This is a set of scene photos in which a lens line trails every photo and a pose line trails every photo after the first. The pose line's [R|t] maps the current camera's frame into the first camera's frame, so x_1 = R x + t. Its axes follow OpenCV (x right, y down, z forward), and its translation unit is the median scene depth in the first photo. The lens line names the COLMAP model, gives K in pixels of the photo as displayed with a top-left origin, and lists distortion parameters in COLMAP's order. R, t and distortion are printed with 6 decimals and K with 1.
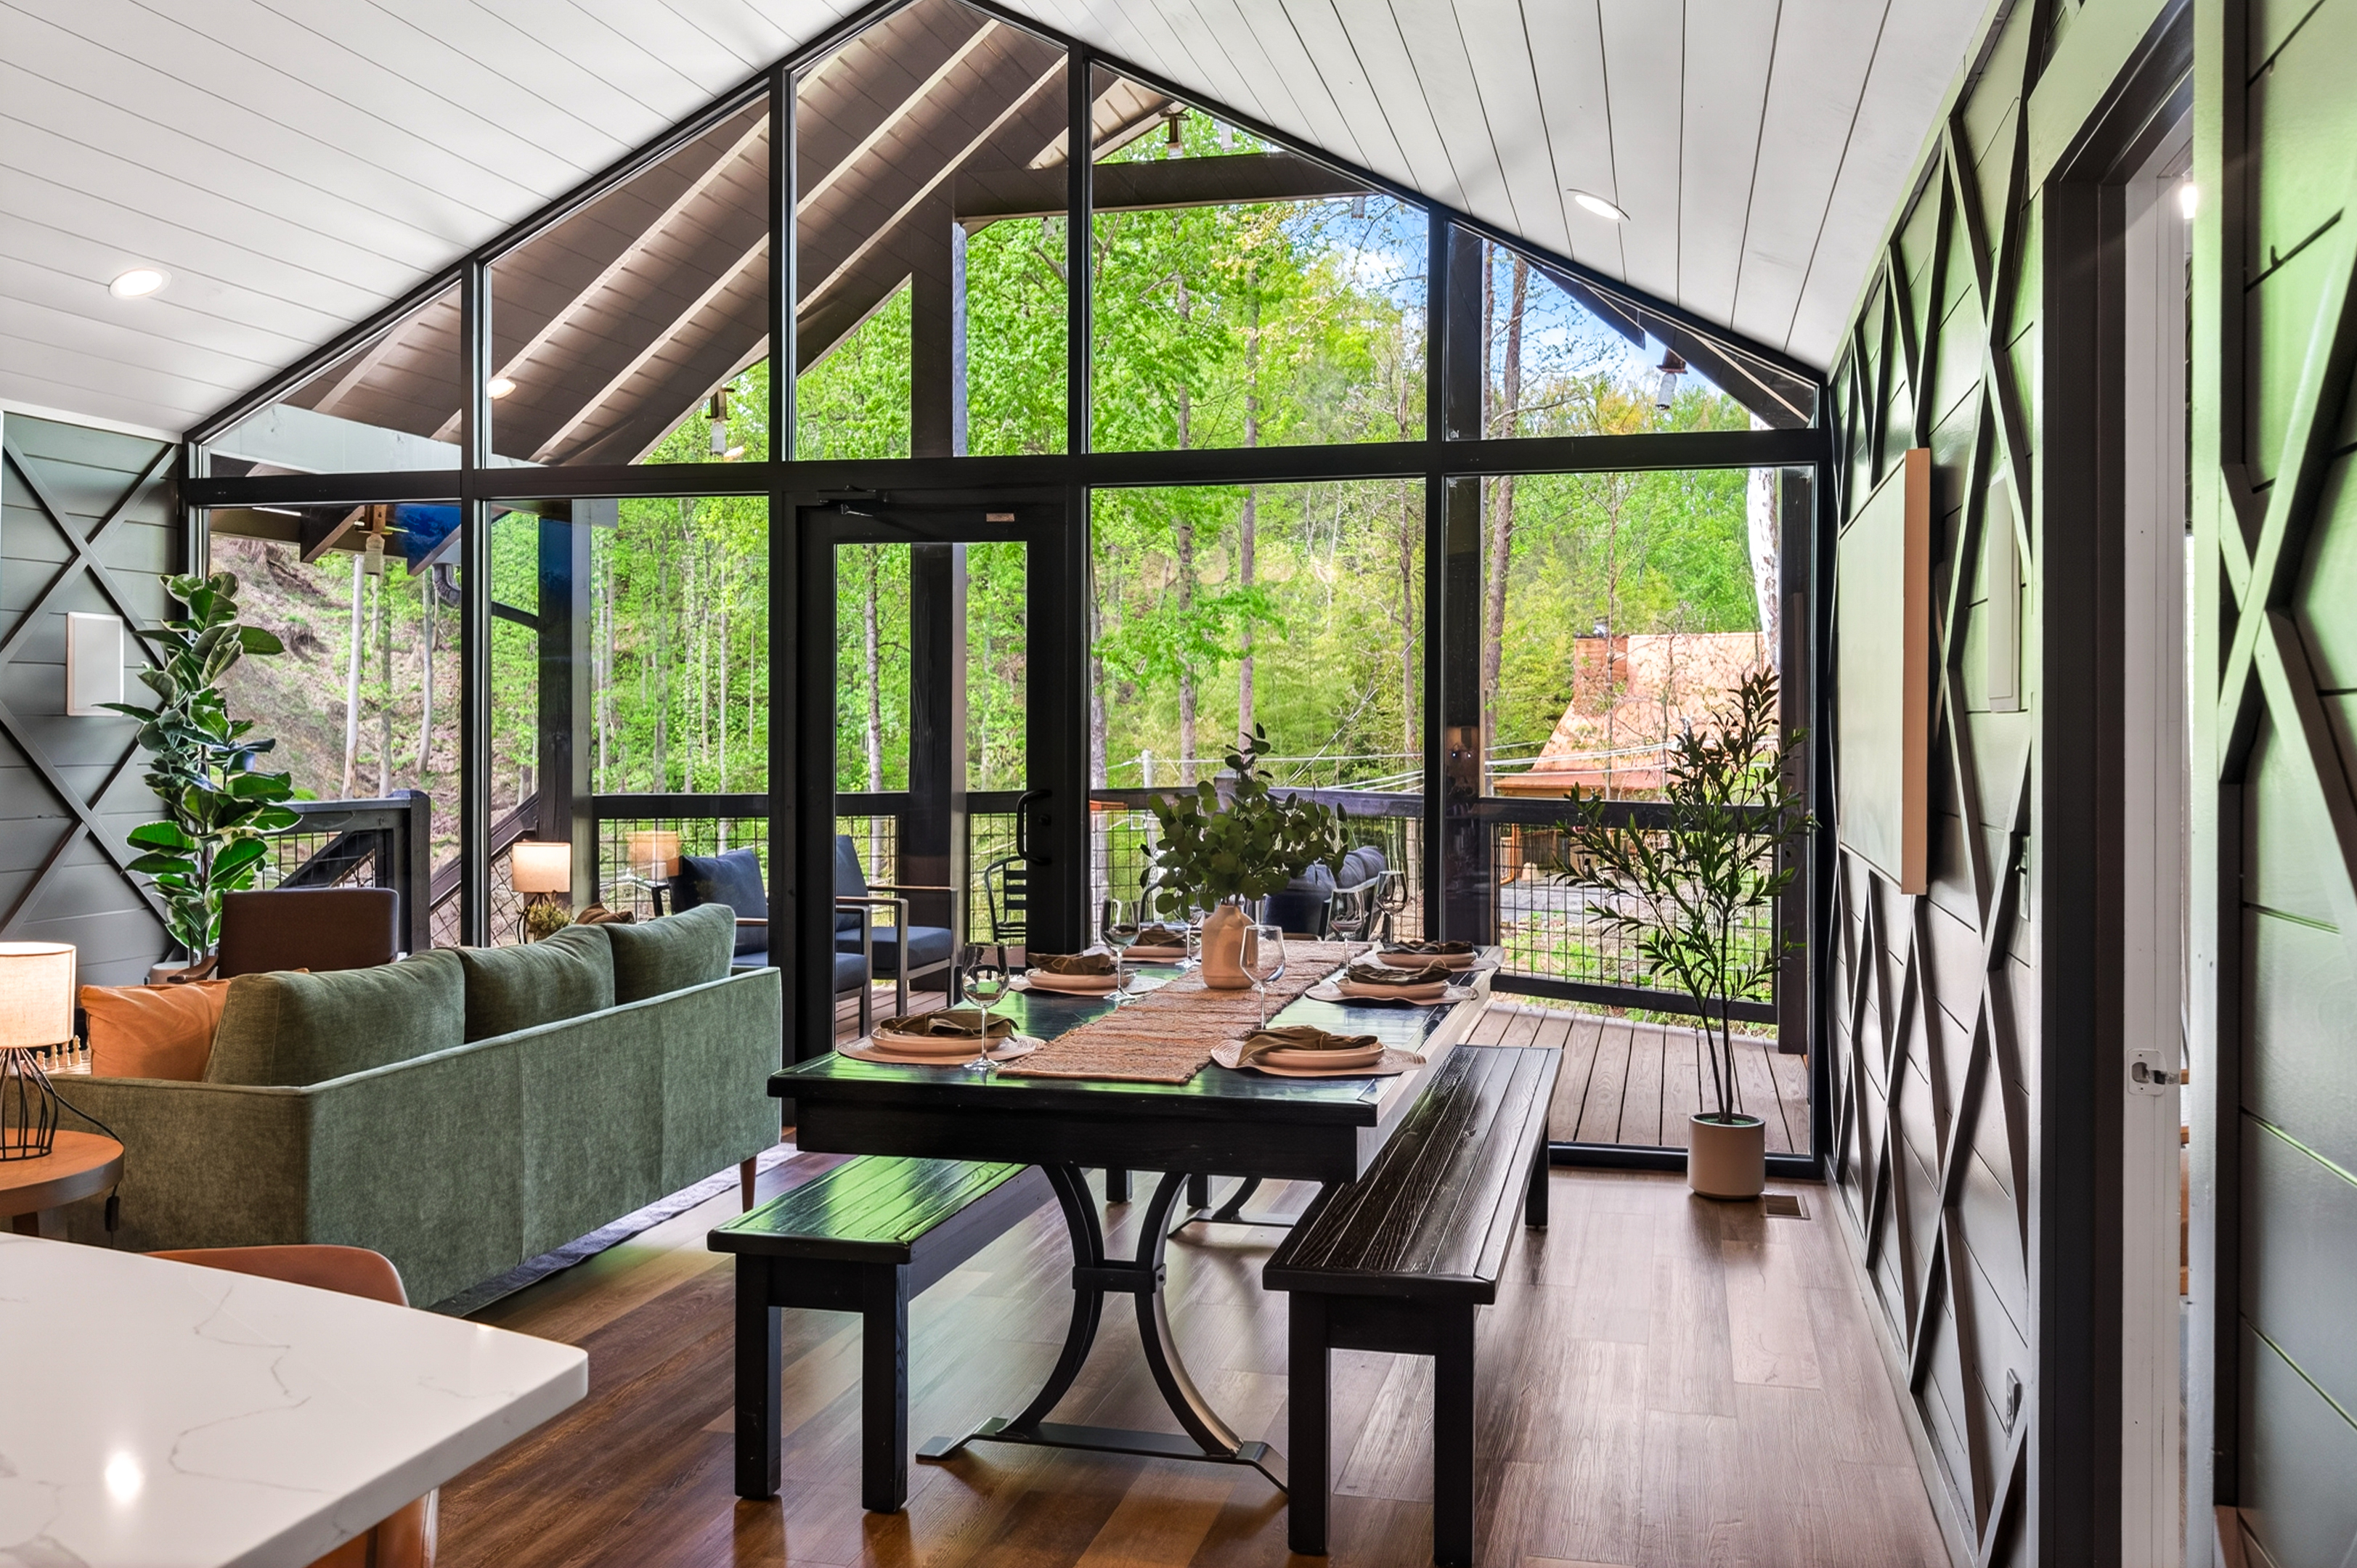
lens RADIAL K [[1999.7, 0, 1188.6], [0, 1999.7, 772.1], [0, 0, 1]] dist [0.011949, -0.018411]
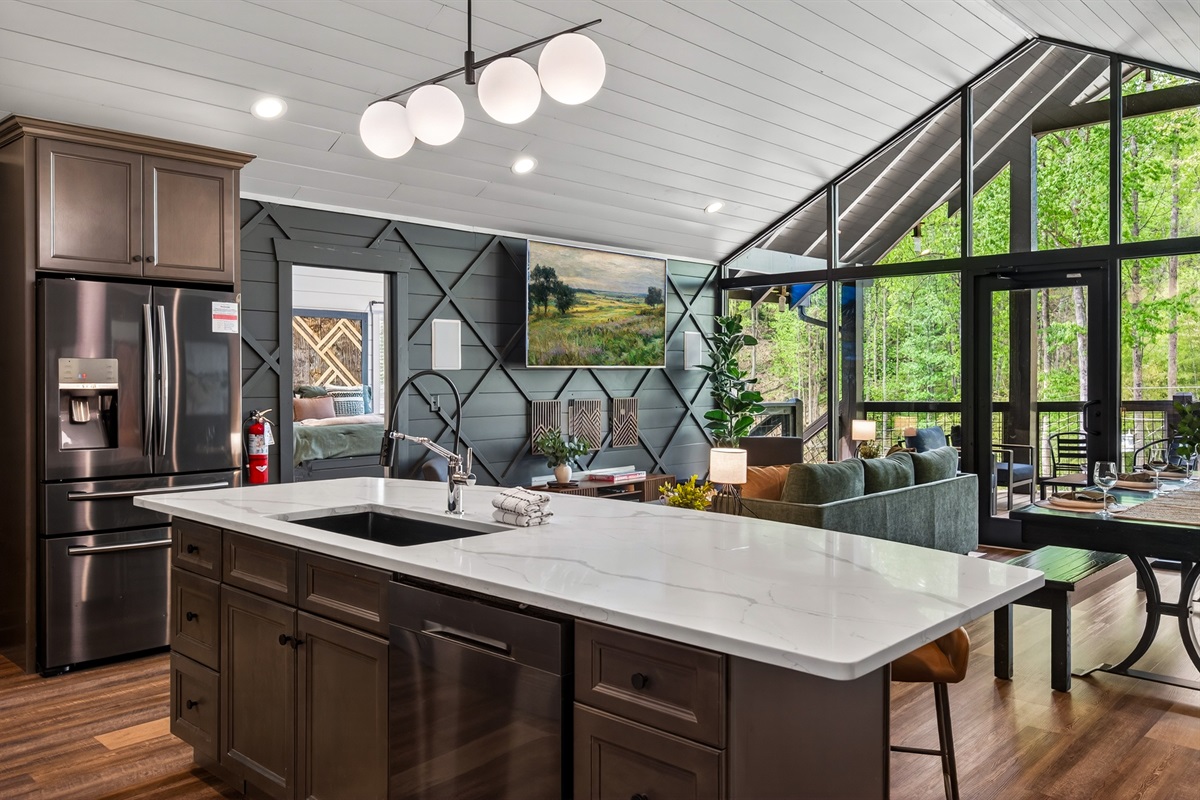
lens RADIAL K [[915.7, 0, 588.1], [0, 915.7, 386.1], [0, 0, 1]] dist [-0.015865, -0.013243]
pose [[0.858221, -0.000080, -0.513281, -0.036507], [-0.003691, 0.999973, -0.006326, 0.001971], [0.513268, 0.007324, 0.858197, -0.120020]]
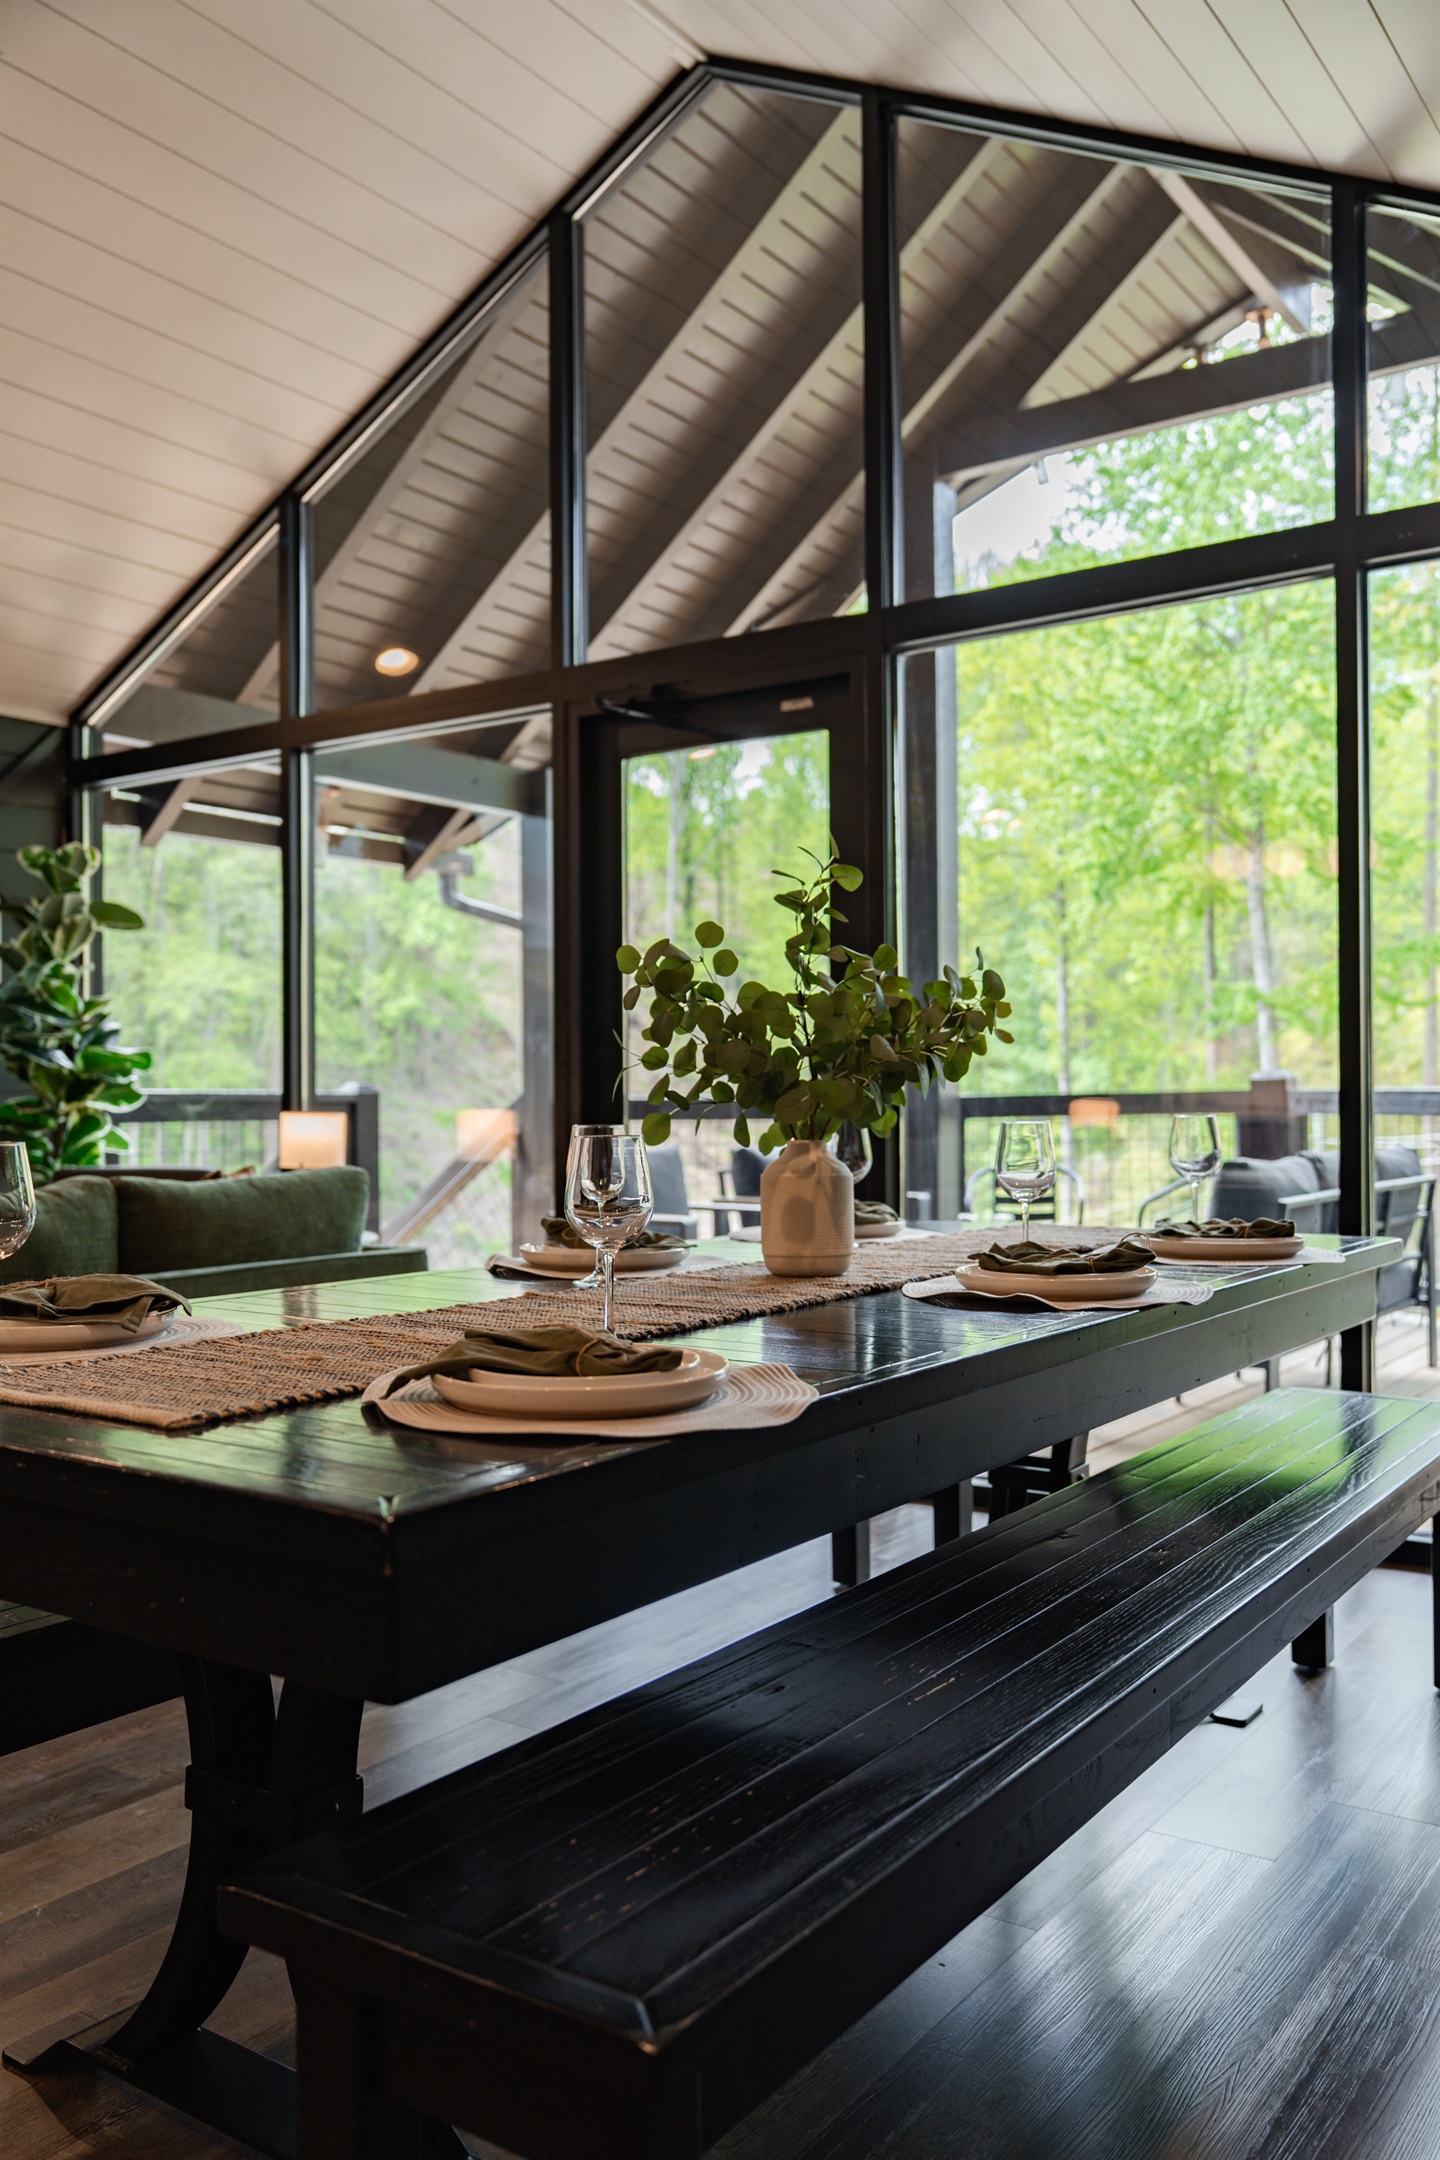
lens RADIAL K [[1782.5, 0, 723.3], [0, 1782.5, 1080.7], [0, 0, 1]] dist [-0.017267, -0.005245]
pose [[0.933674, -0.011841, -0.357929, 0.125160], [0.001725, 0.999590, -0.028571, 0.041581], [0.358120, 0.026059, 0.933312, 0.306503]]
